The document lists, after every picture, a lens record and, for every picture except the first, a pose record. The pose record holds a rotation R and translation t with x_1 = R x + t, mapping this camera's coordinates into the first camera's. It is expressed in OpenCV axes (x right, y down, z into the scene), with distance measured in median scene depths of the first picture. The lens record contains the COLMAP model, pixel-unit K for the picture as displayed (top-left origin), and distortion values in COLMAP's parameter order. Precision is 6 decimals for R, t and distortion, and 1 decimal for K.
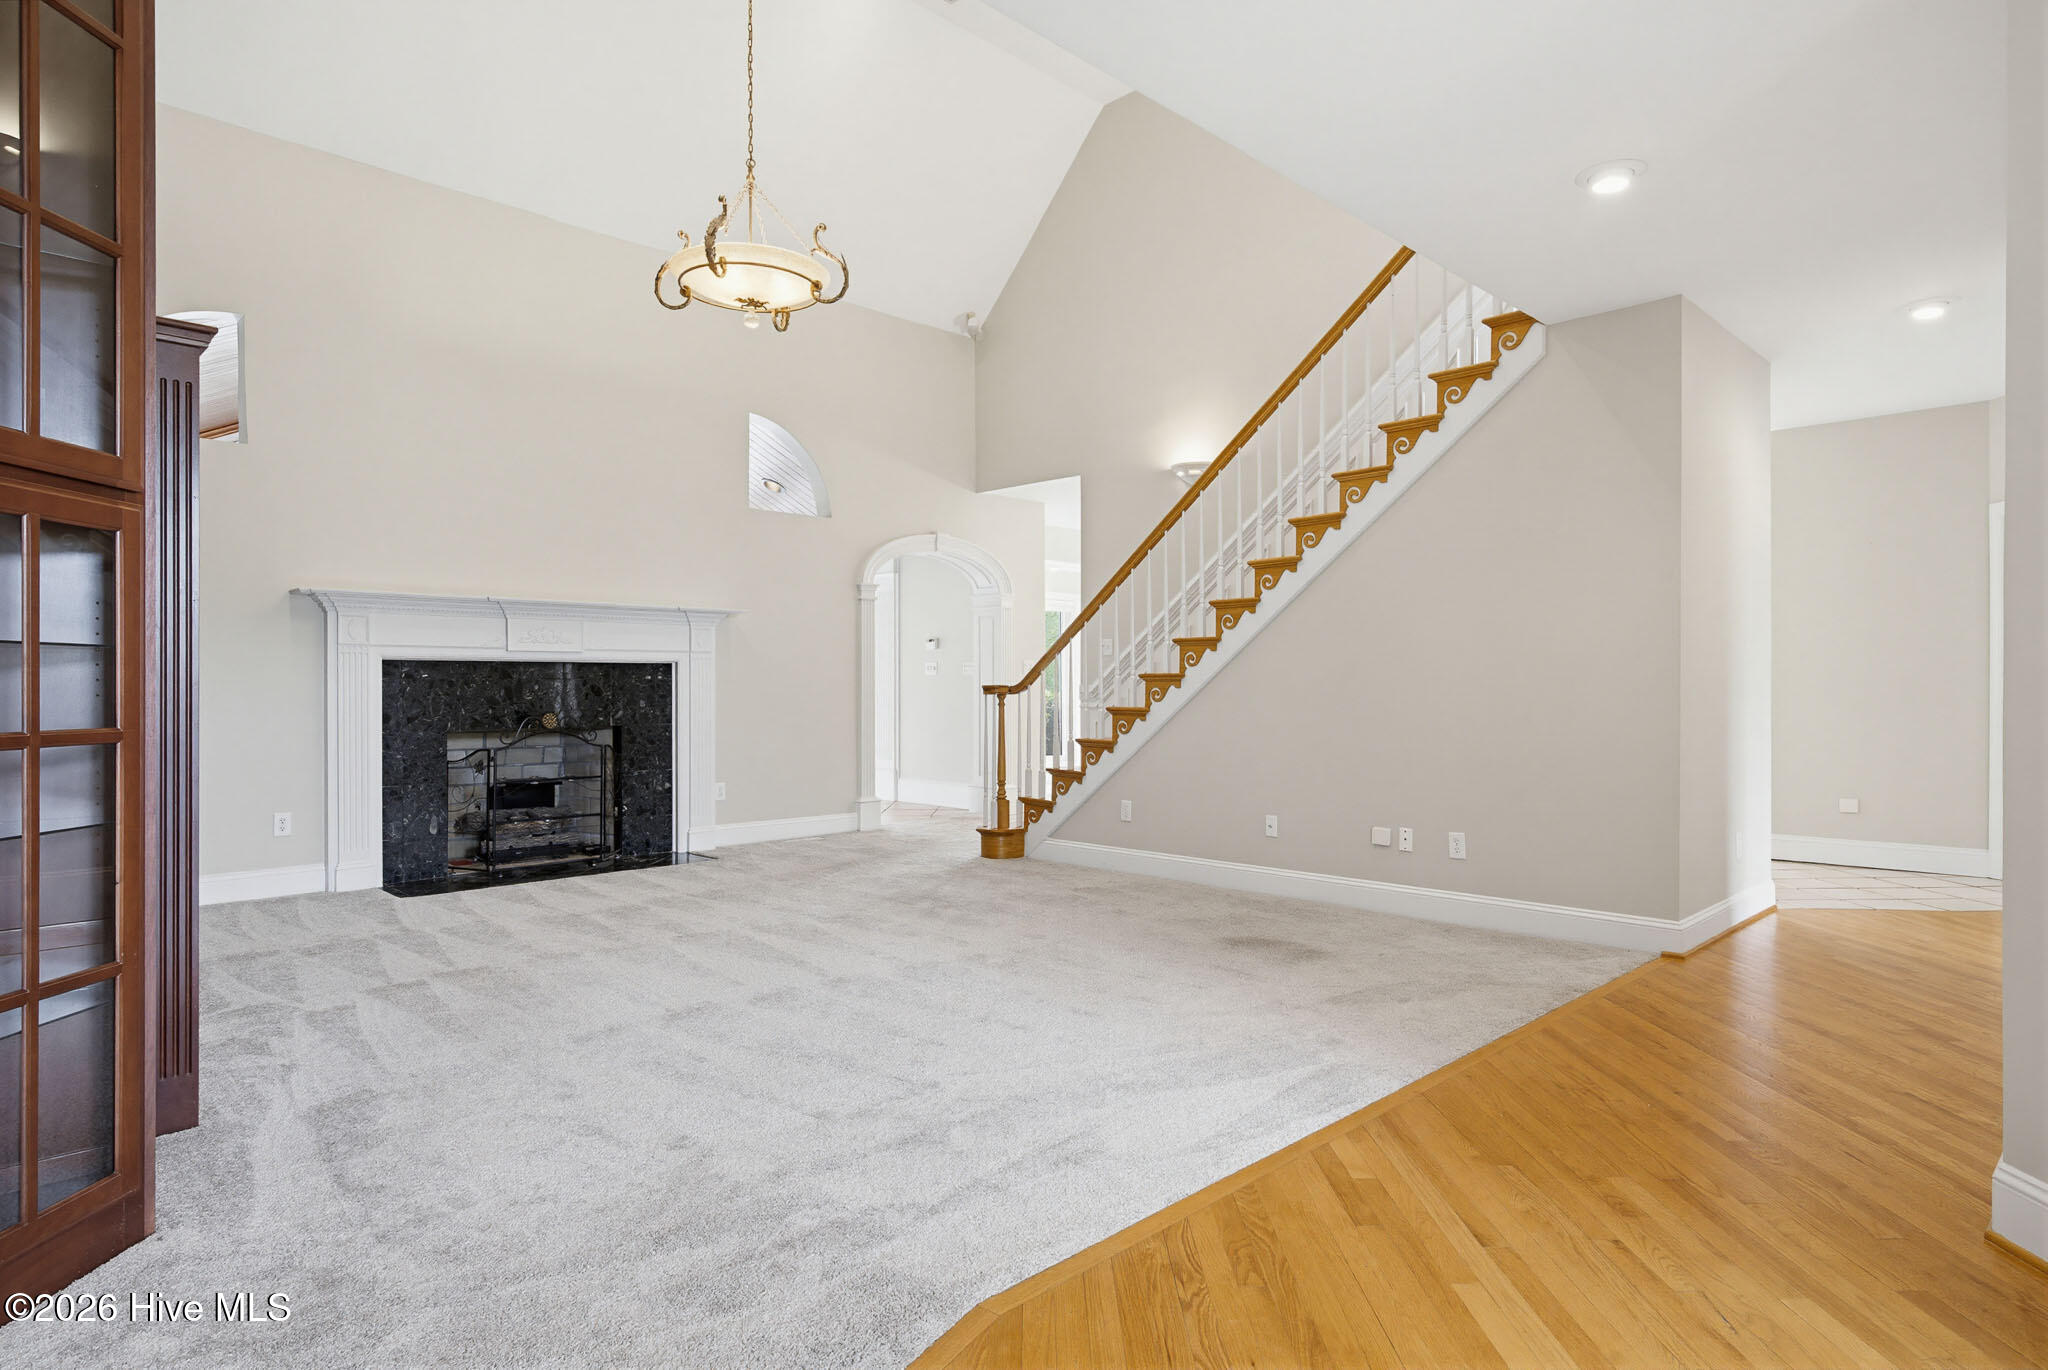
lens RADIAL K [[1182.7, 0, 1027.9], [0, 1182.7, 688.7], [0, 0, 1]] dist [-0.003904, -0.000068]
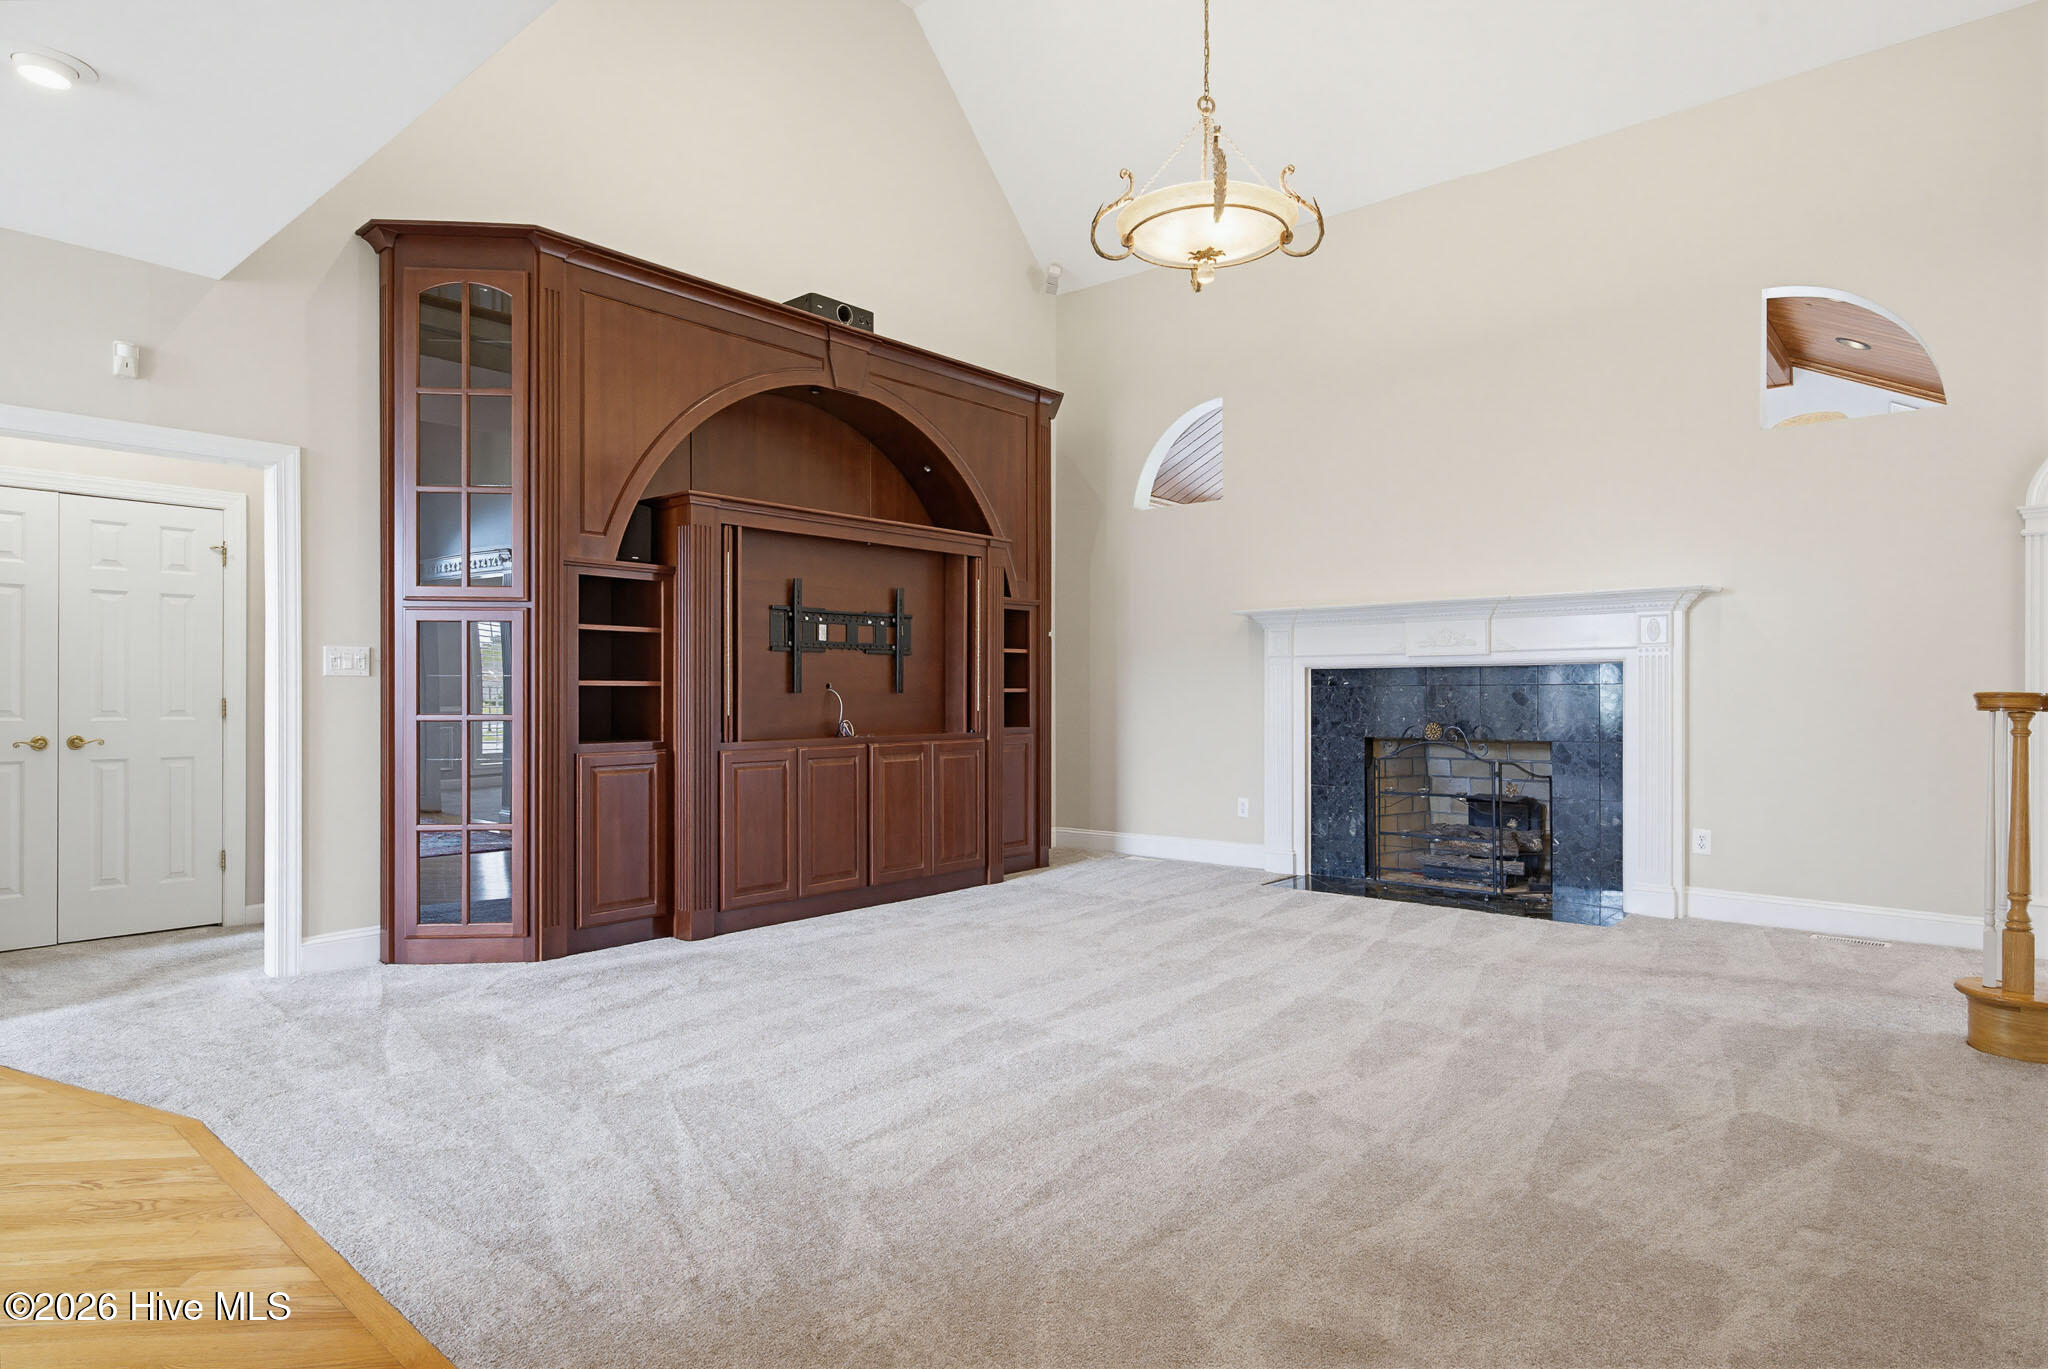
lens RADIAL K [[1091.4, 0, 1031.2], [0, 1091.4, 697.7], [0, 0, 1]] dist [-0.008978, 0.008924]
pose [[0.074437, 0.004543, -0.997215, 0.425215], [-0.001630, 0.999989, 0.004434, -0.002063], [0.997224, 0.001295, 0.074444, 0.635018]]
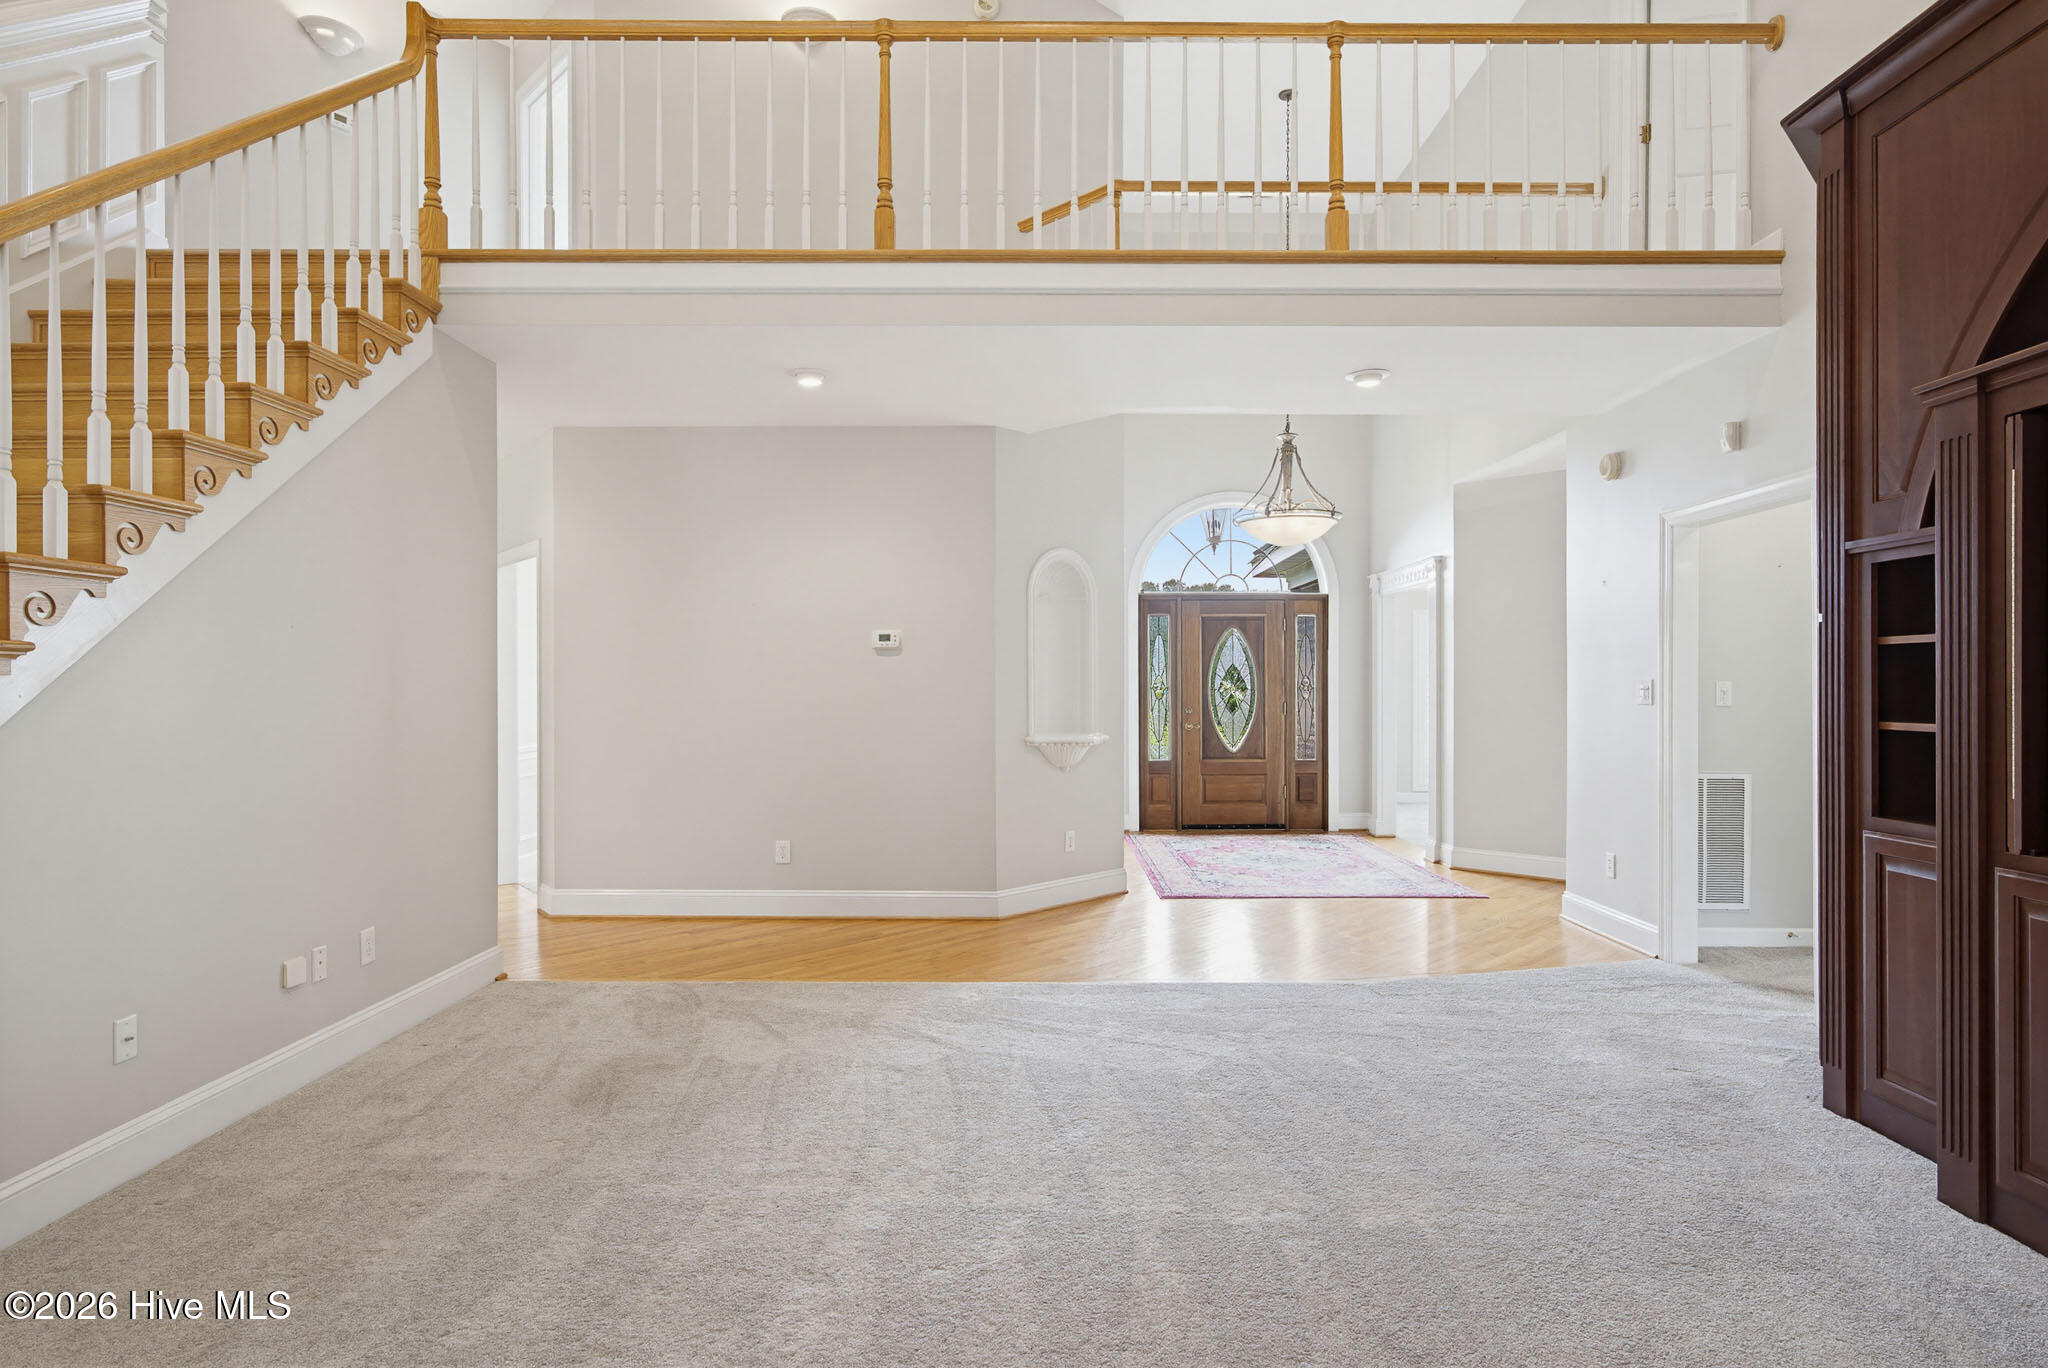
lens RADIAL K [[1091.4, 0, 1033.2], [0, 1091.4, 688.3], [0, 0, 1]] dist [-0.008978, 0.008924]
pose [[-0.712258, 0.001917, 0.701915, -0.347109], [0.002715, 0.999996, 0.000023, -0.024682], [-0.701912, 0.001922, -0.712261, 0.976963]]
